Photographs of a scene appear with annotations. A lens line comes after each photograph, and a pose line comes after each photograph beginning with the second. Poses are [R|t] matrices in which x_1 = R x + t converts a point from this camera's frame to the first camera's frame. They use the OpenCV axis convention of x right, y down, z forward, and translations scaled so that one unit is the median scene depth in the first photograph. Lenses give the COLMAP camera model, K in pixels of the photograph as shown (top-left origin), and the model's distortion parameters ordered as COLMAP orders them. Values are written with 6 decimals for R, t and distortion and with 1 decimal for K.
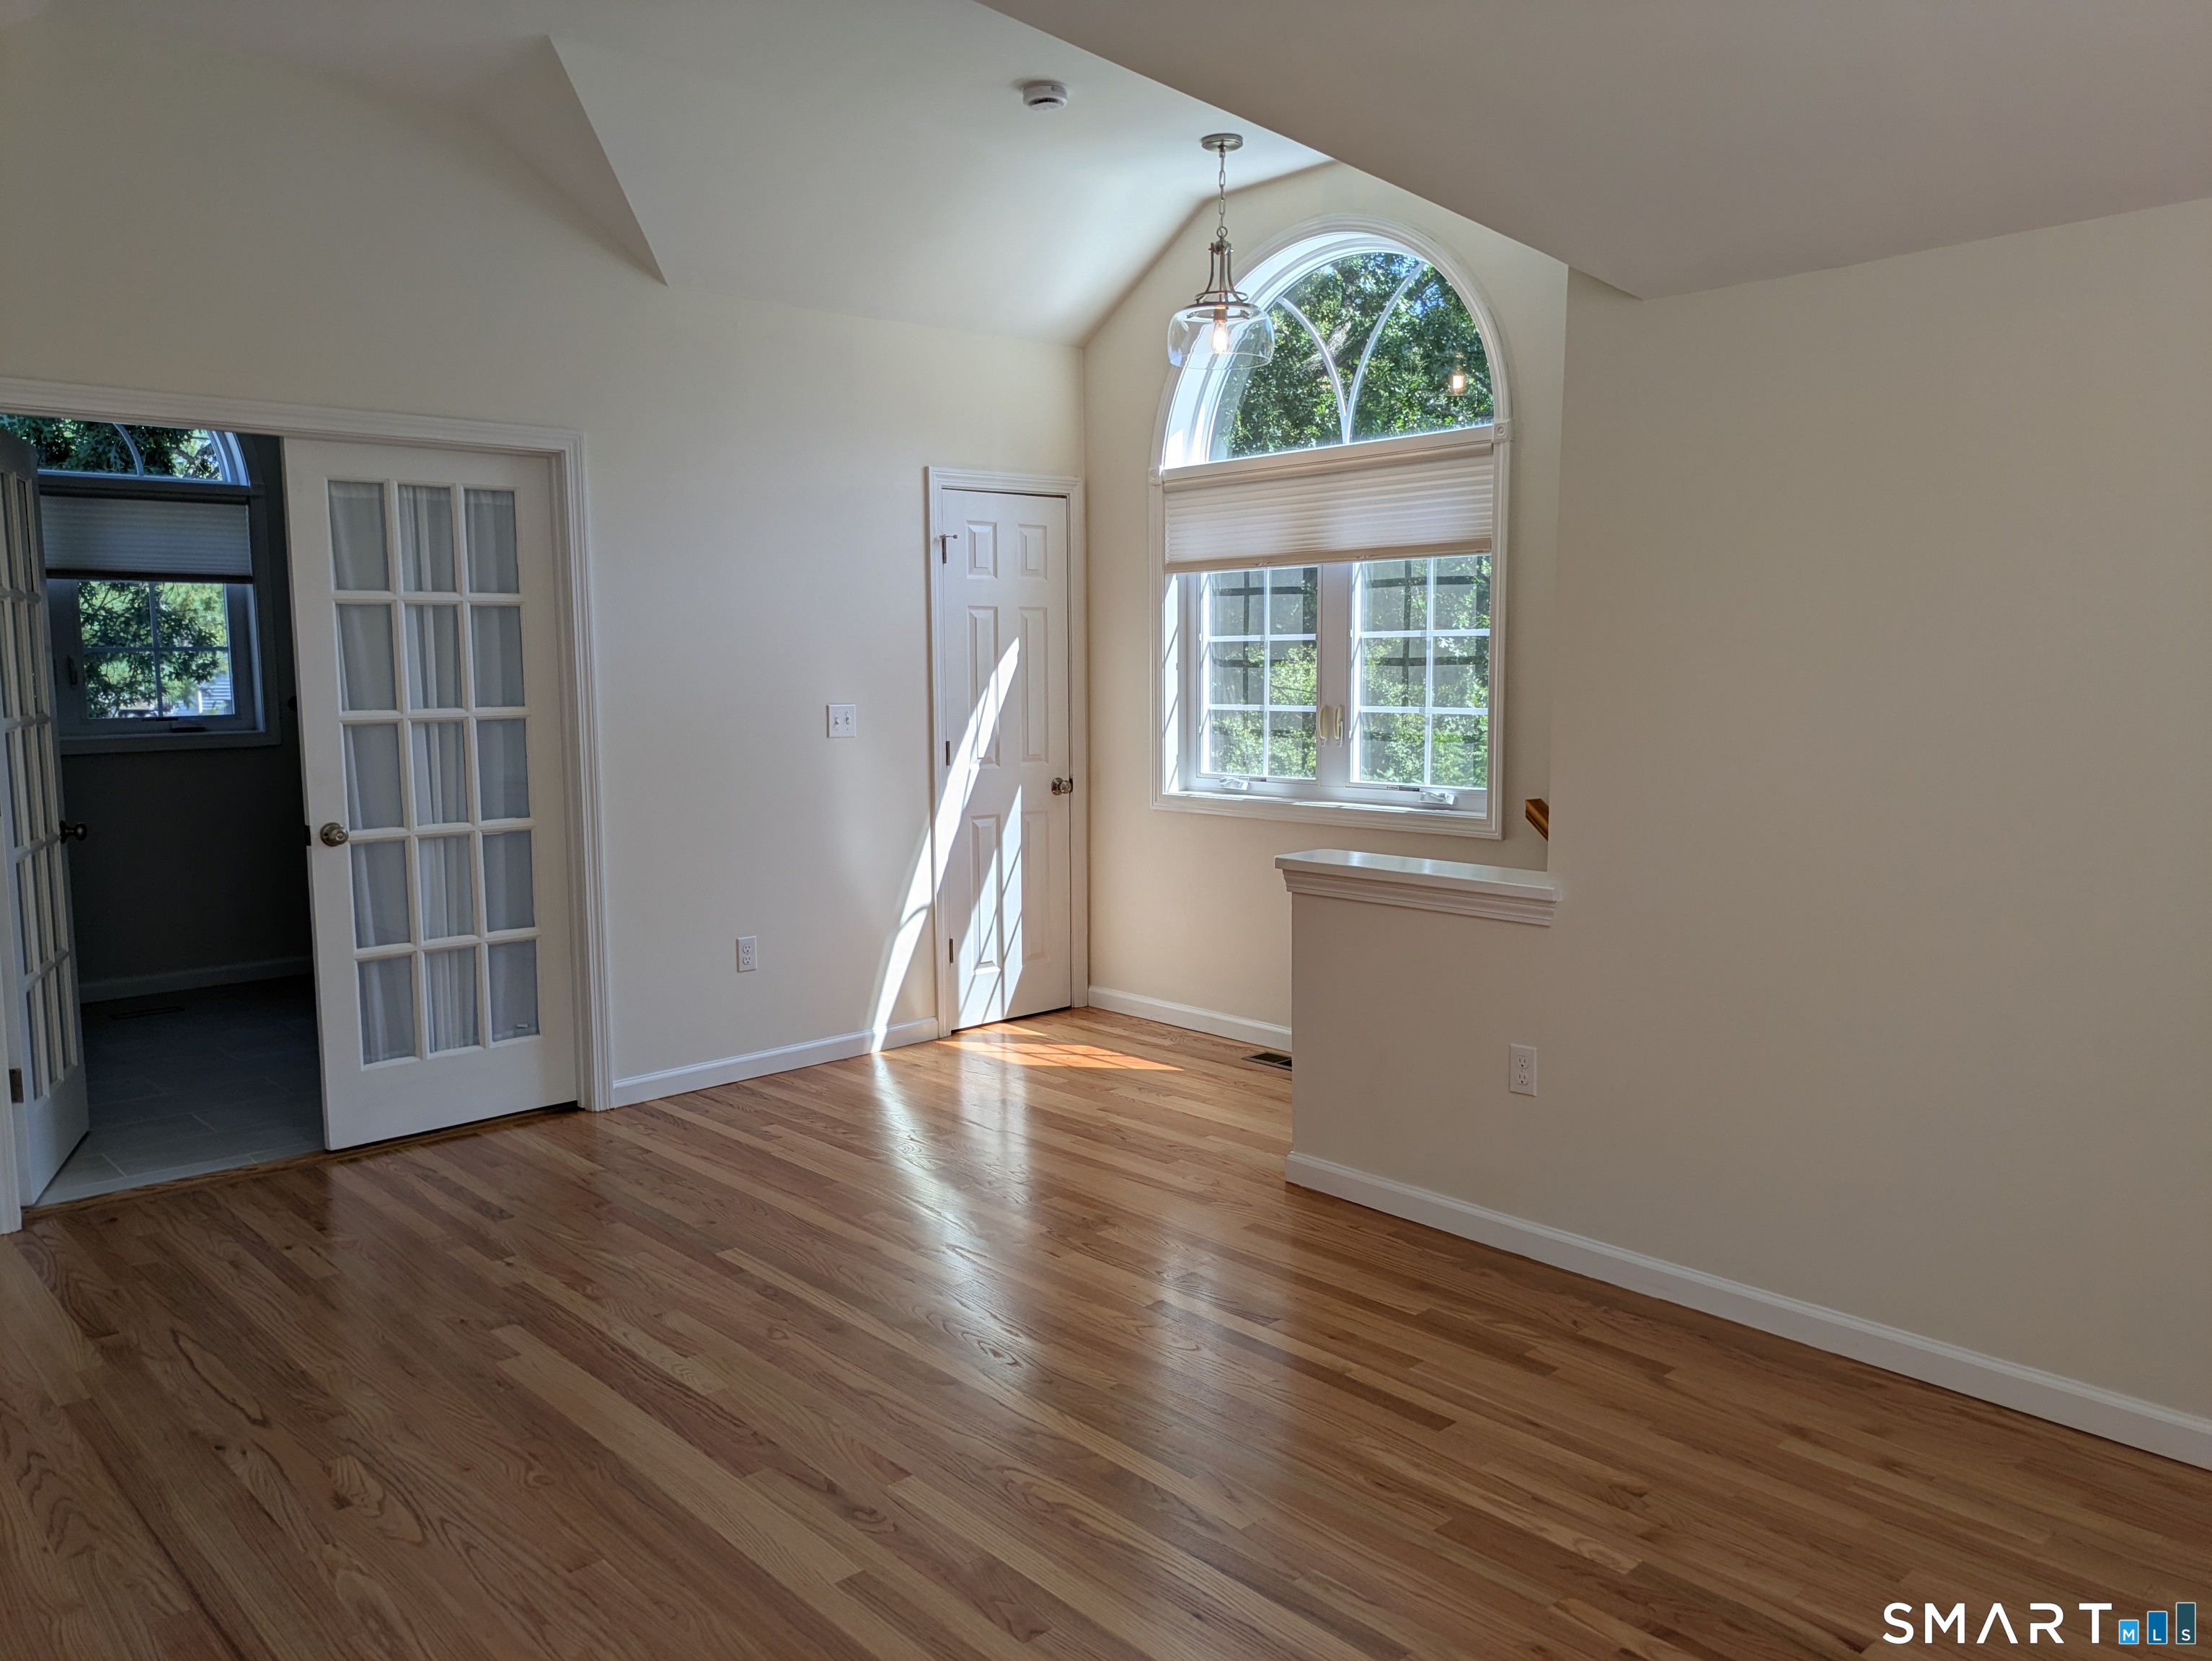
lens RADIAL K [[1641.2, 0, 1091.8], [0, 1641.2, 821.9], [0, 0, 1]] dist [0.067450, -0.073176]
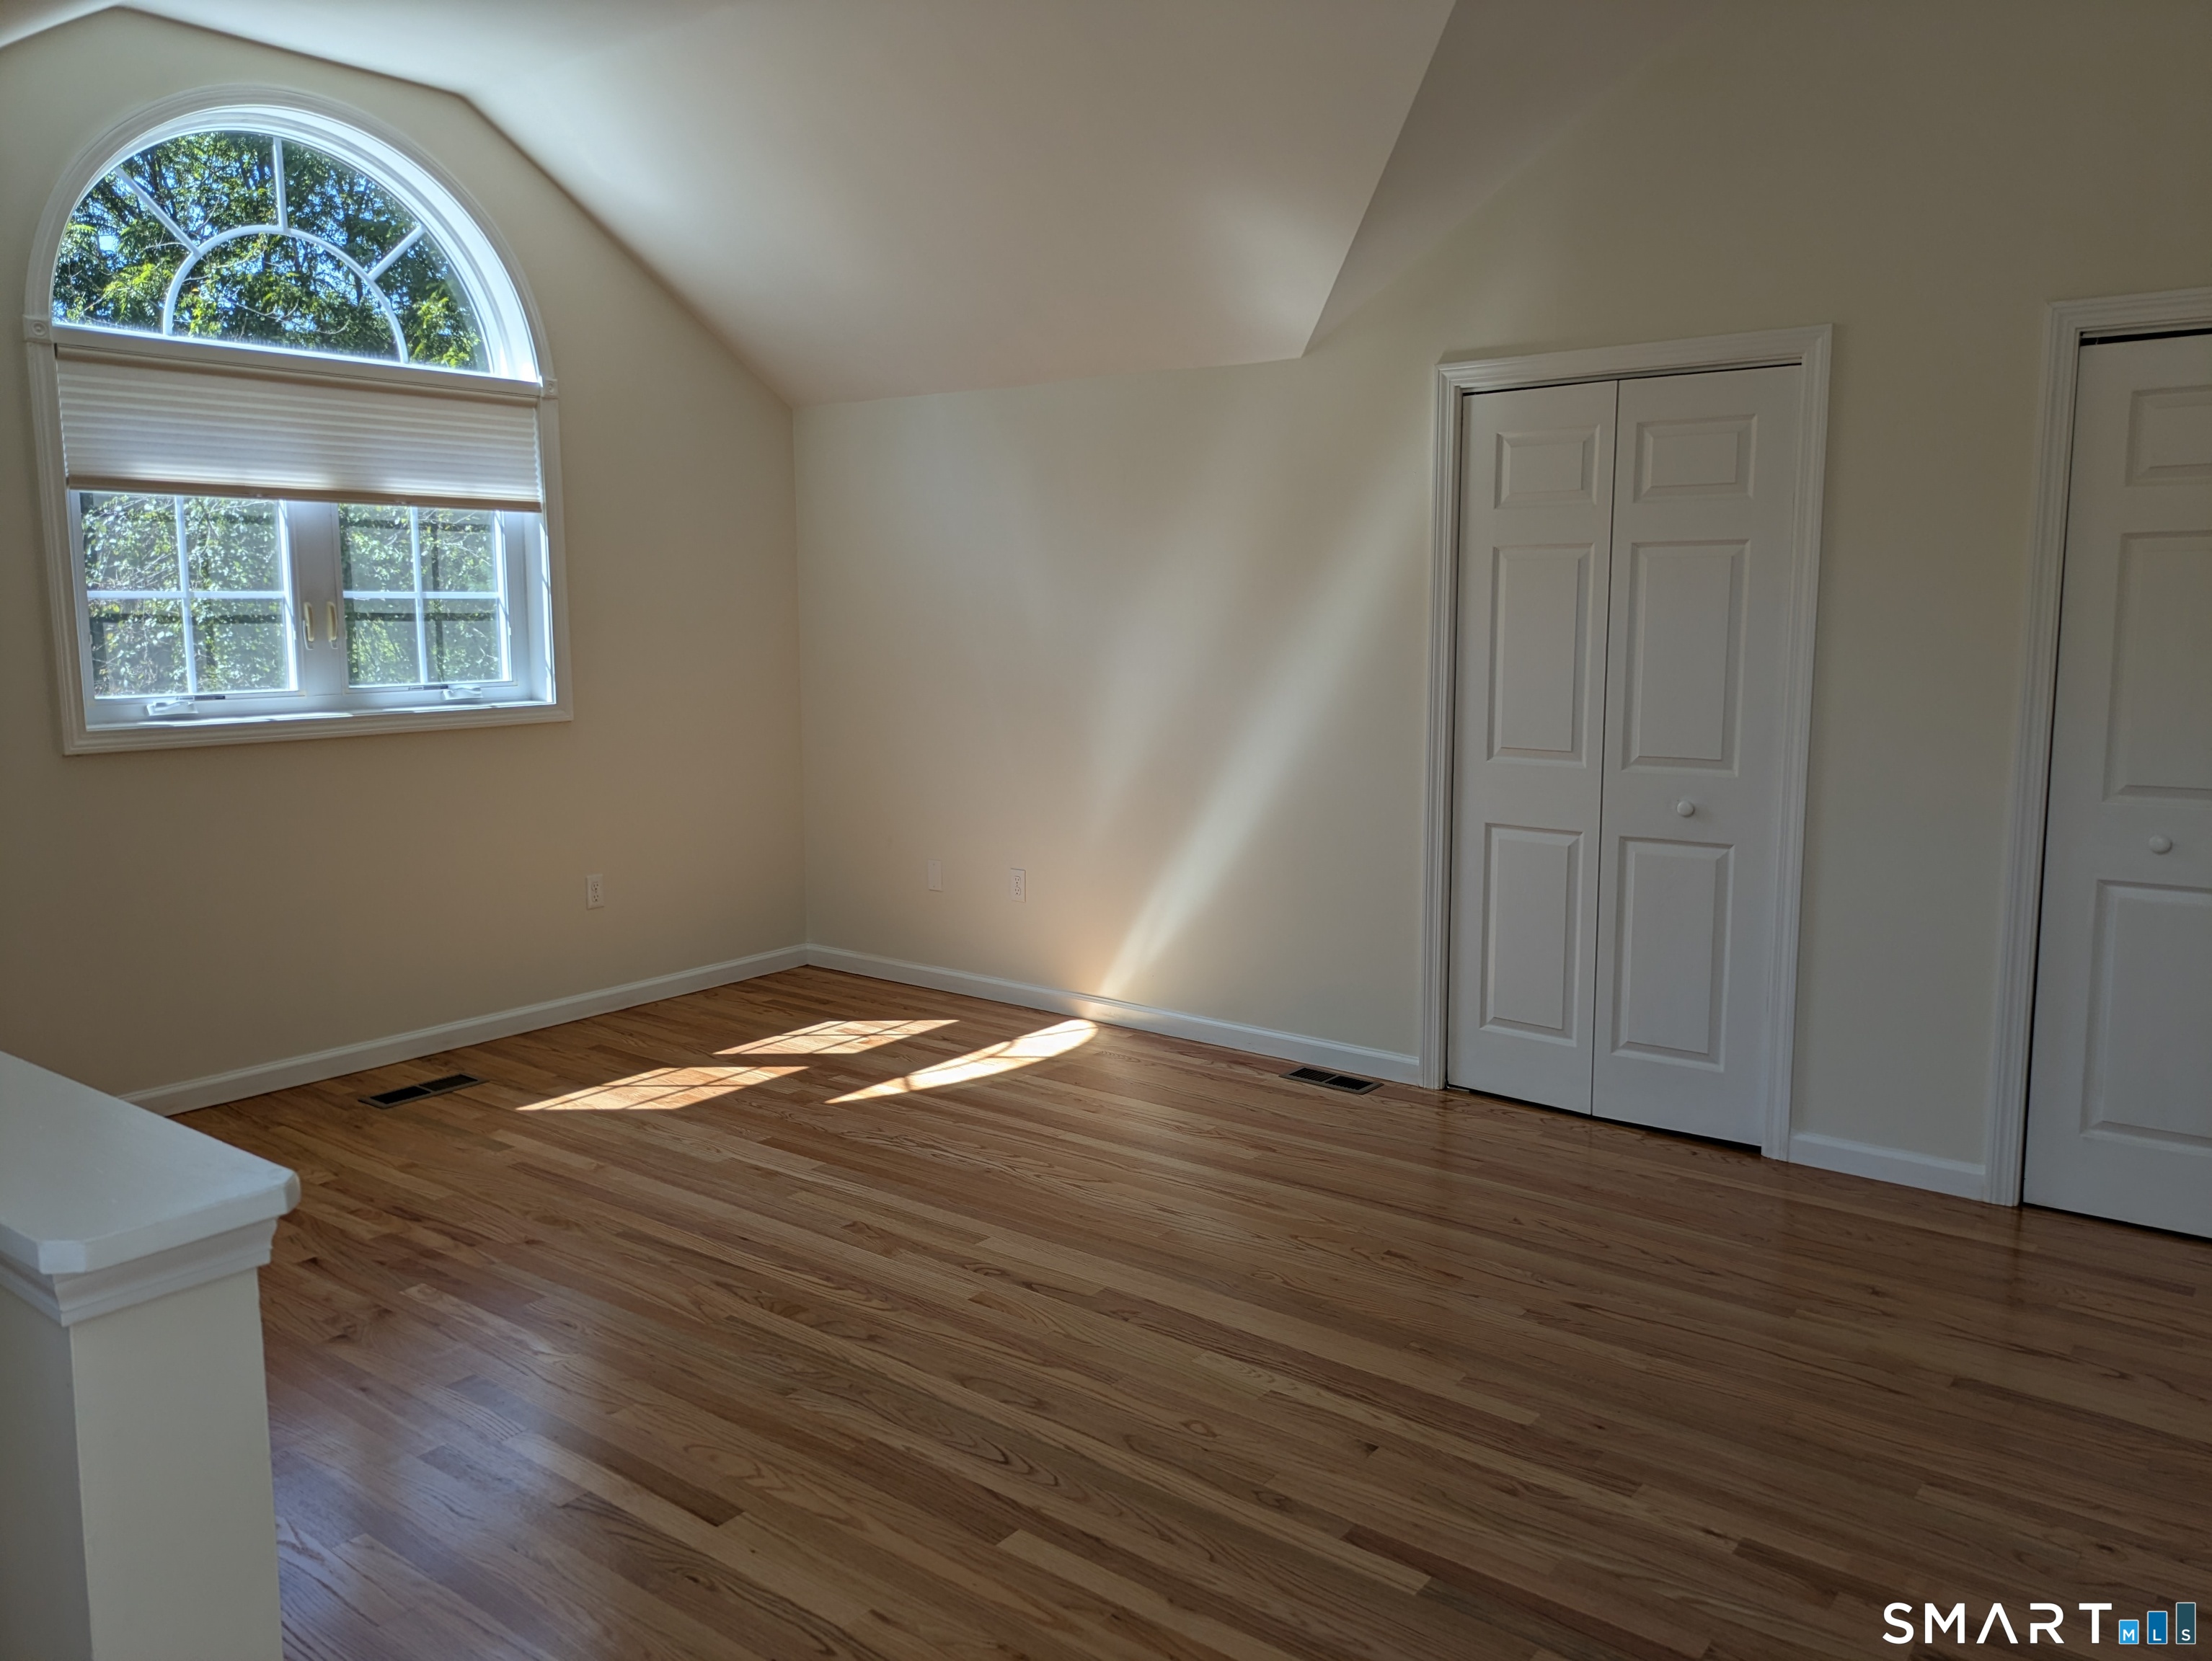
lens RADIAL K [[1629.4, 0, 1079.7], [0, 1629.4, 823.5], [0, 0, 1]] dist [0.010495, 0.001630]
pose [[-0.986411, 0.031910, -0.161165, -0.009545], [-0.006995, 0.971910, 0.235247, -0.201707], [0.164145, 0.233178, -0.958480, 1.934710]]
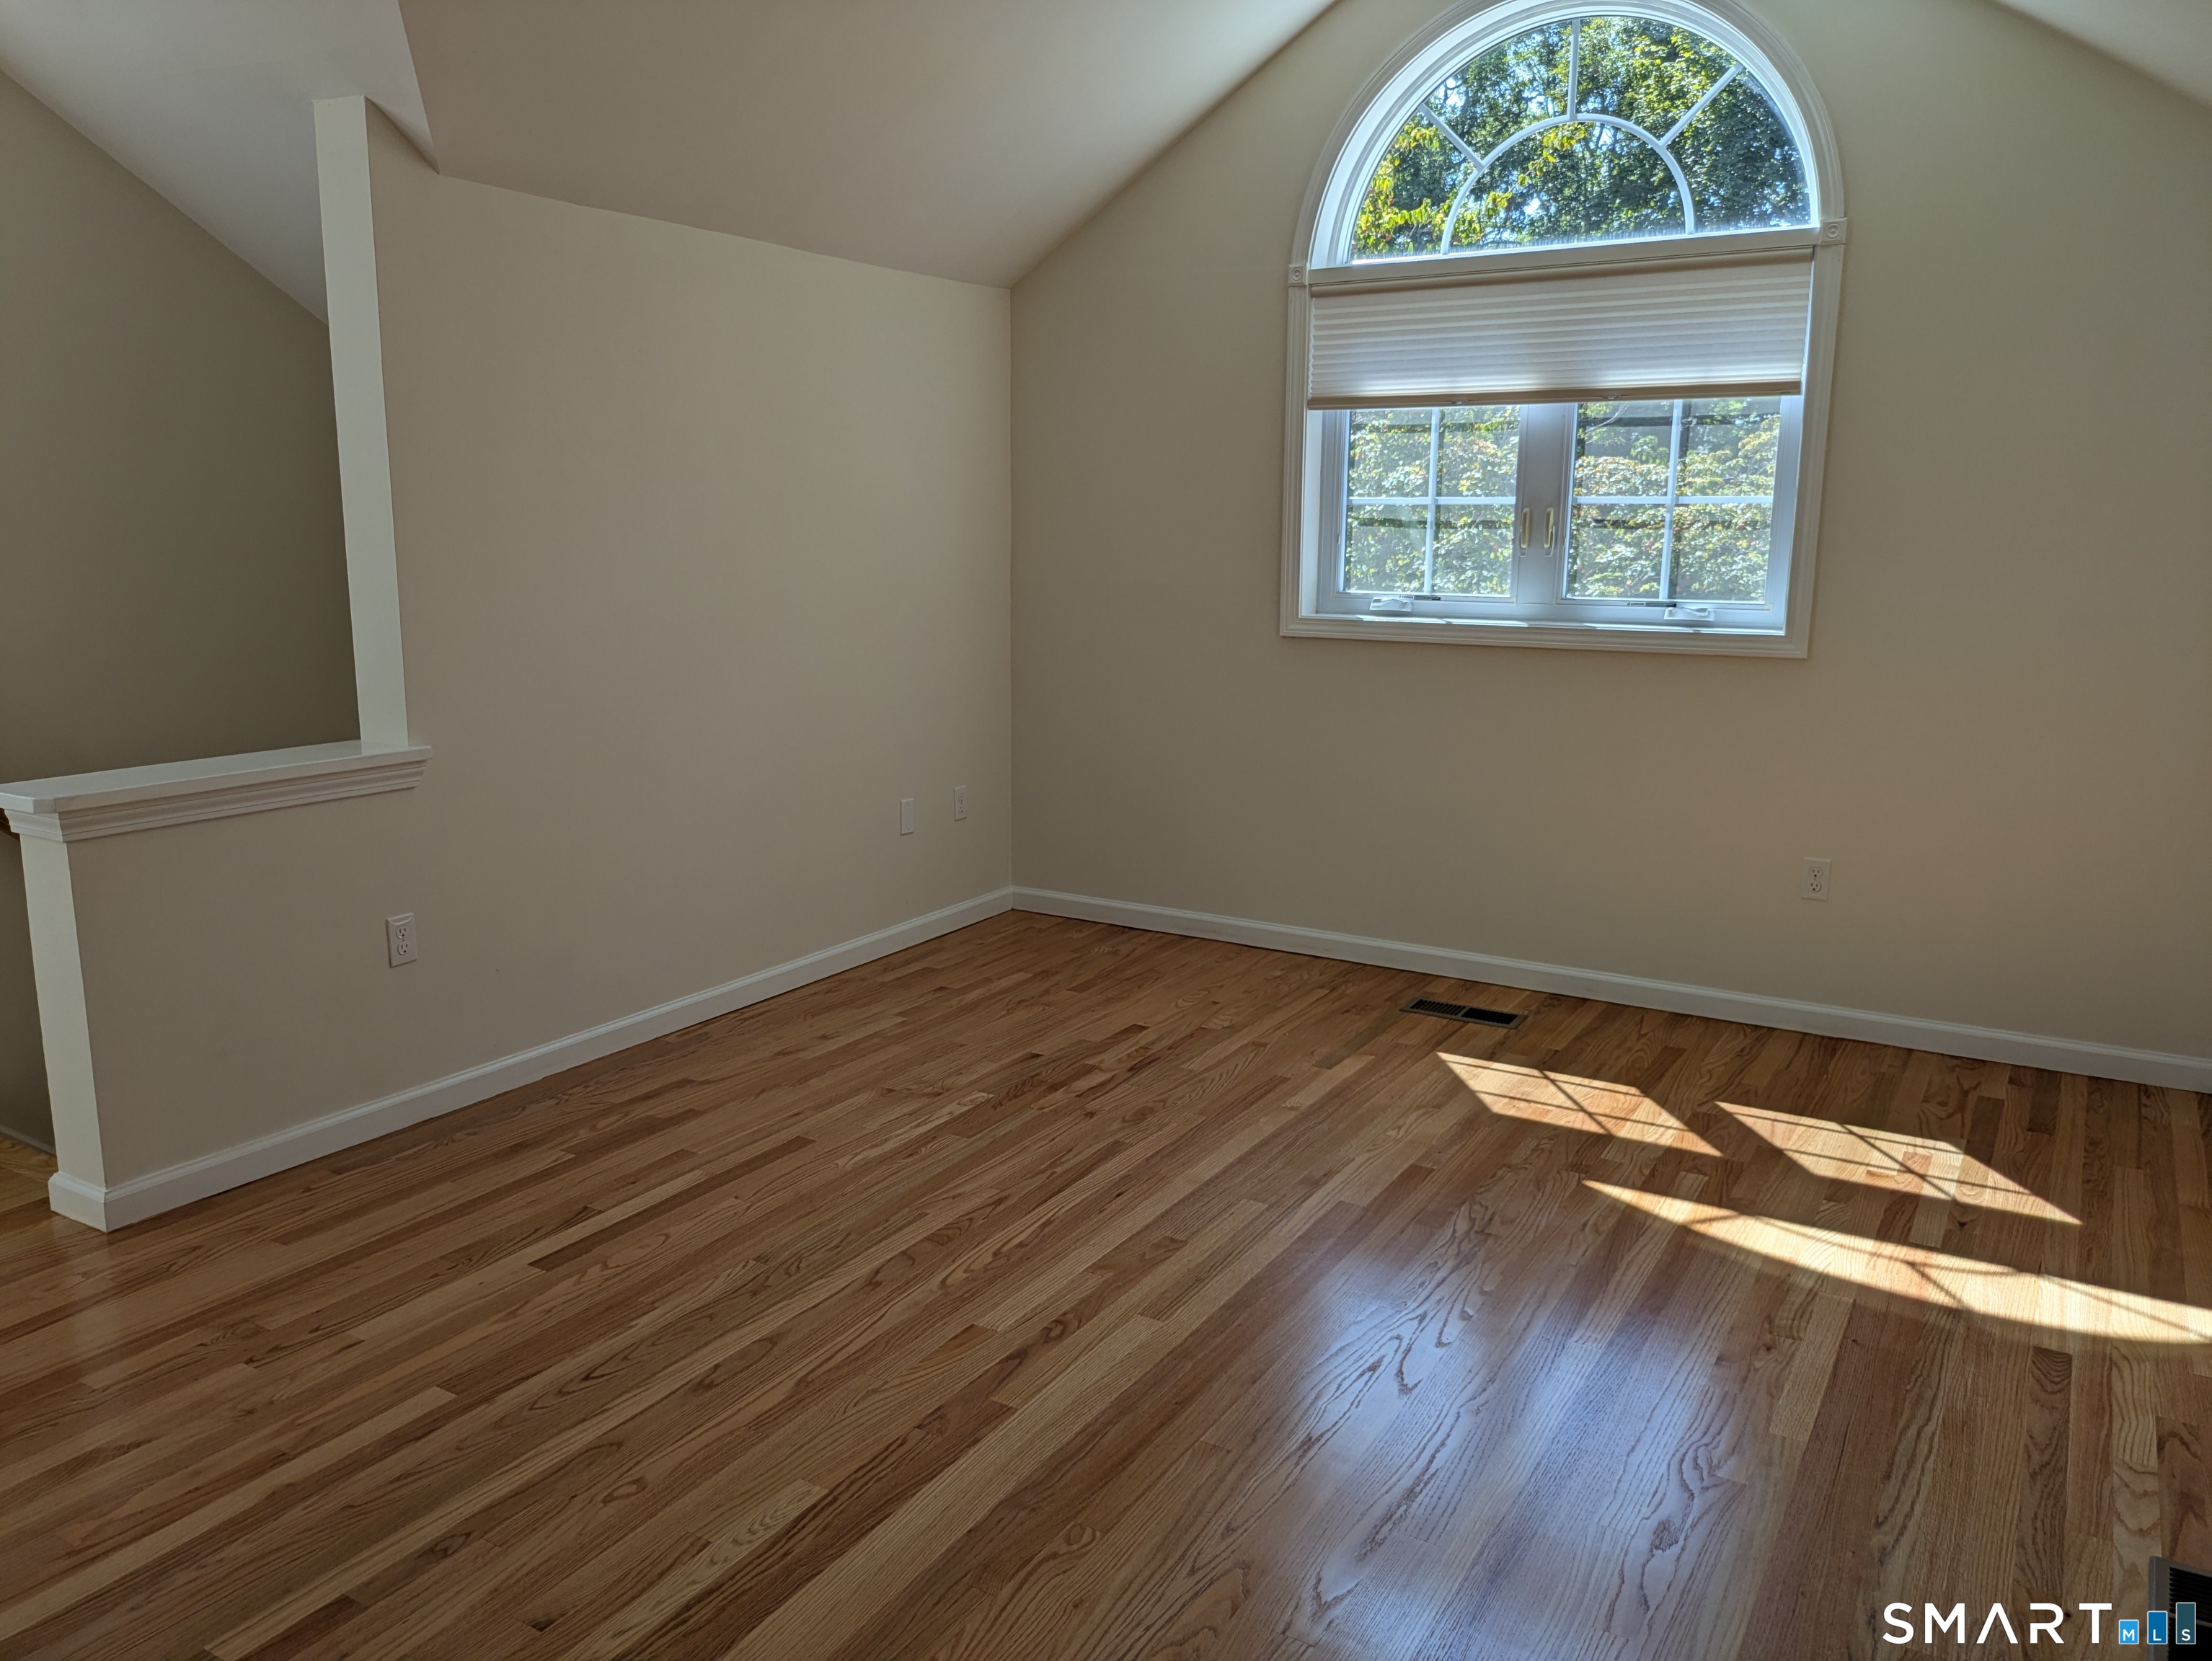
lens RADIAL K [[1641.2, 0, 1091.8], [0, 1641.2, 821.9], [0, 0, 1]] dist [0.067450, -0.073176]
pose [[-0.281968, -0.173732, 0.943563, -0.975106], [0.093973, 0.973739, 0.207370, -0.105093], [-0.954811, 0.147141, -0.258237, 1.079647]]
